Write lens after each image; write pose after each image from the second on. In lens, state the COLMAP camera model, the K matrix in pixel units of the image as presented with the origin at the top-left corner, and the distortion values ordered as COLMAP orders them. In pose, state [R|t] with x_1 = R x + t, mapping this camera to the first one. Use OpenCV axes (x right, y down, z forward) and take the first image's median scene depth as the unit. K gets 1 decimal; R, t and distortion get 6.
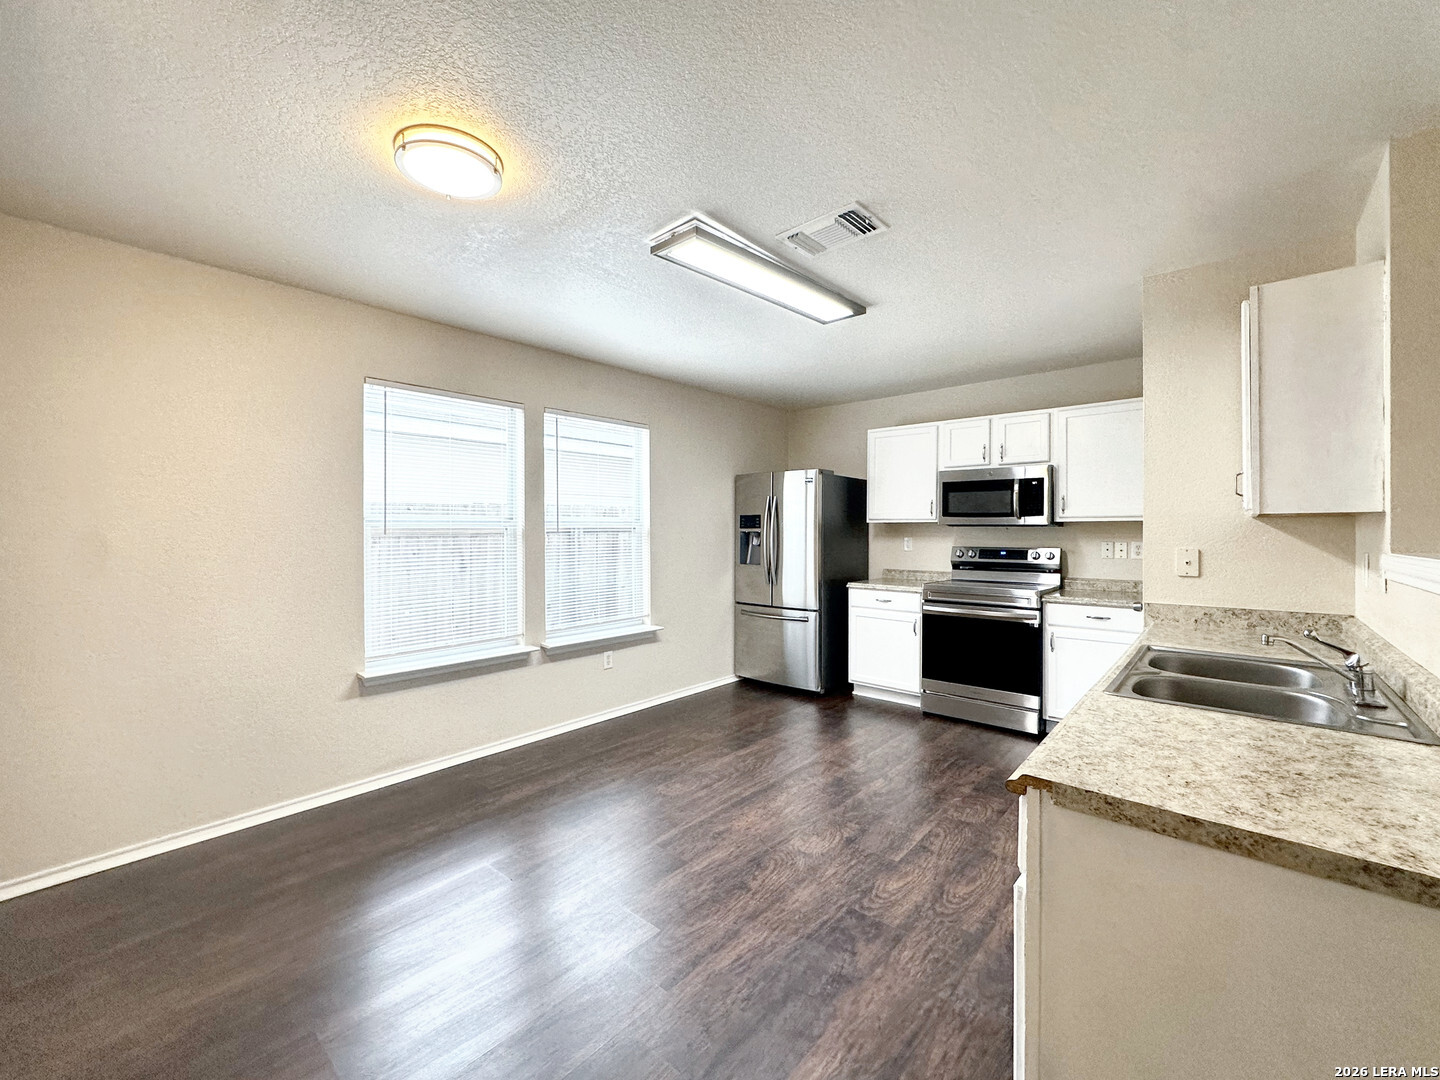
lens RADIAL K [[583.1, 0, 732.8], [0, 583.1, 536.9], [0, 0, 1]] dist [0.002045, 0.000401]
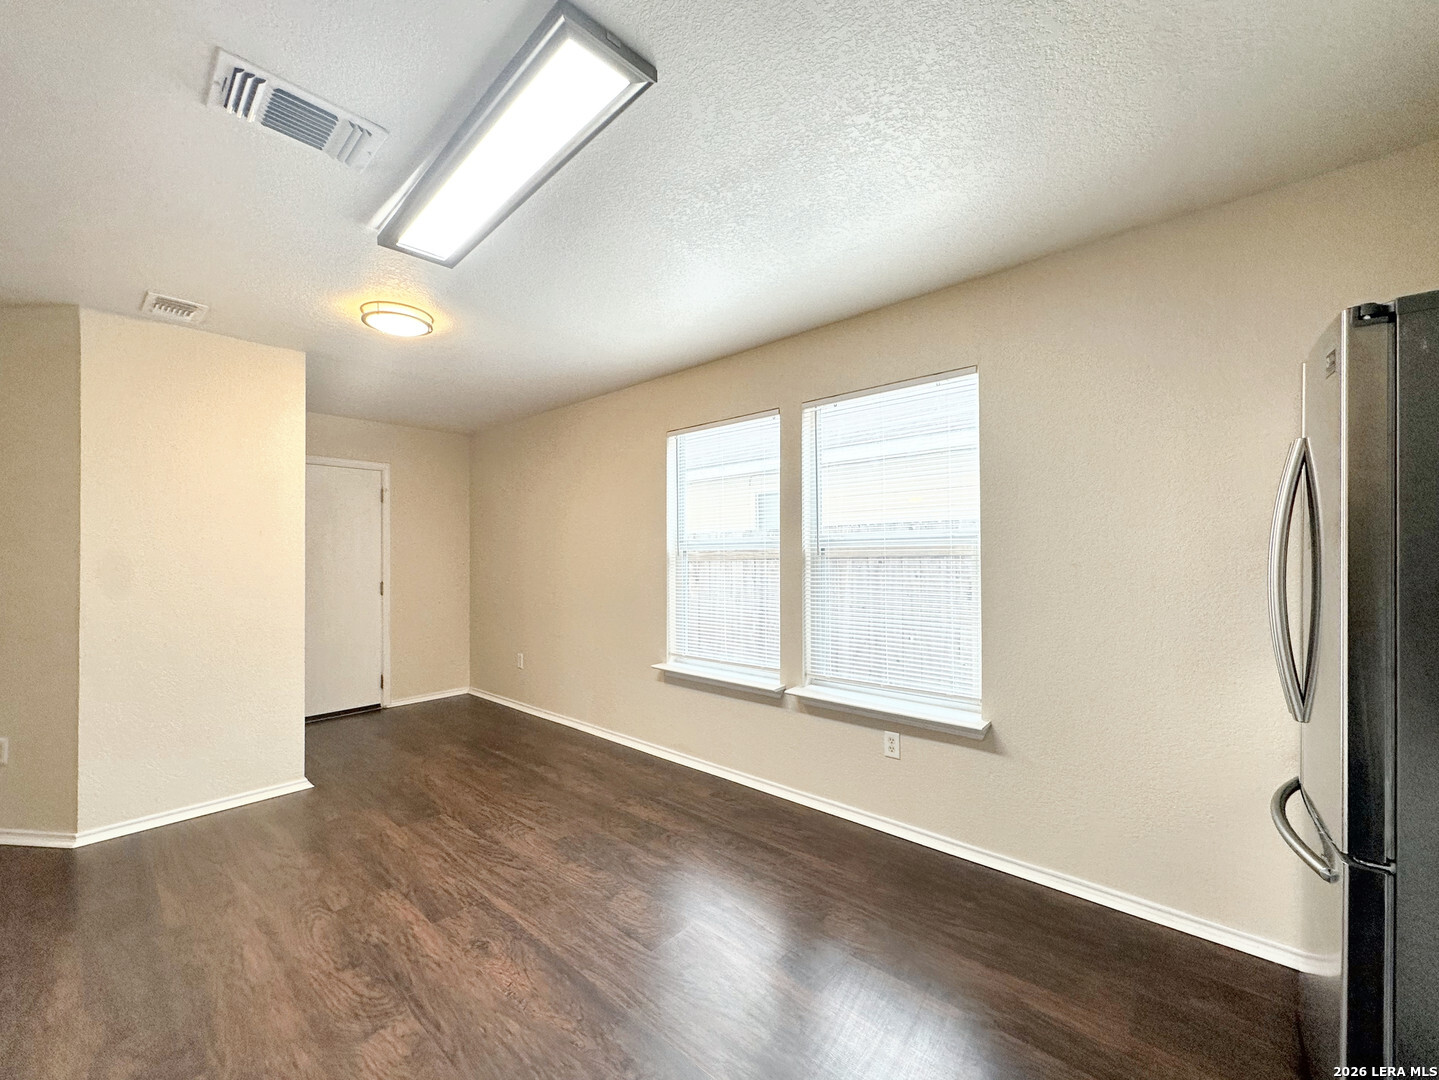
lens RADIAL K [[582.7, 0, 723.5], [0, 582.7, 551.6], [0, 0, 1]] dist [0.002045, 0.000401]
pose [[-0.020787, -0.005752, -0.999767, 0.486589], [-0.001744, 0.999982, -0.005717, -0.005753], [0.999782, 0.001625, -0.020797, 0.872582]]
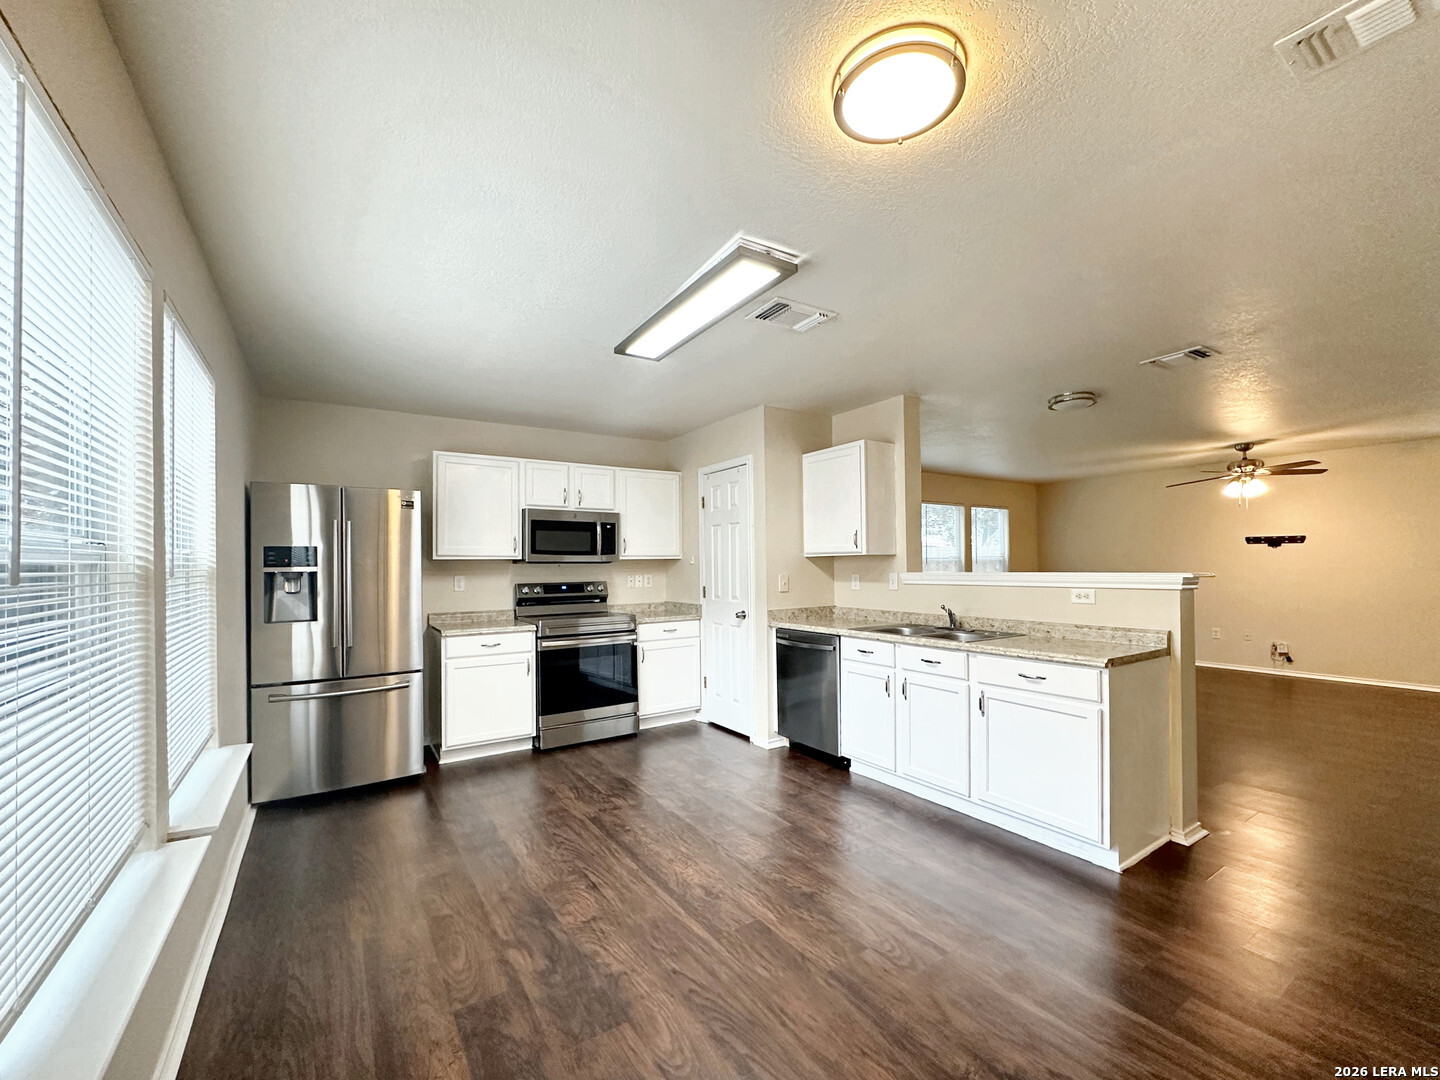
lens RADIAL K [[583.1, 0, 712.4], [0, 583.1, 563.7], [0, 0, 1]] dist [0.002045, 0.000401]
pose [[0.295527, 0.000633, 0.955334, -0.590814], [0.021385, 0.999745, -0.007277, -0.003764], [-0.955095, 0.022581, 0.295439, 0.465459]]
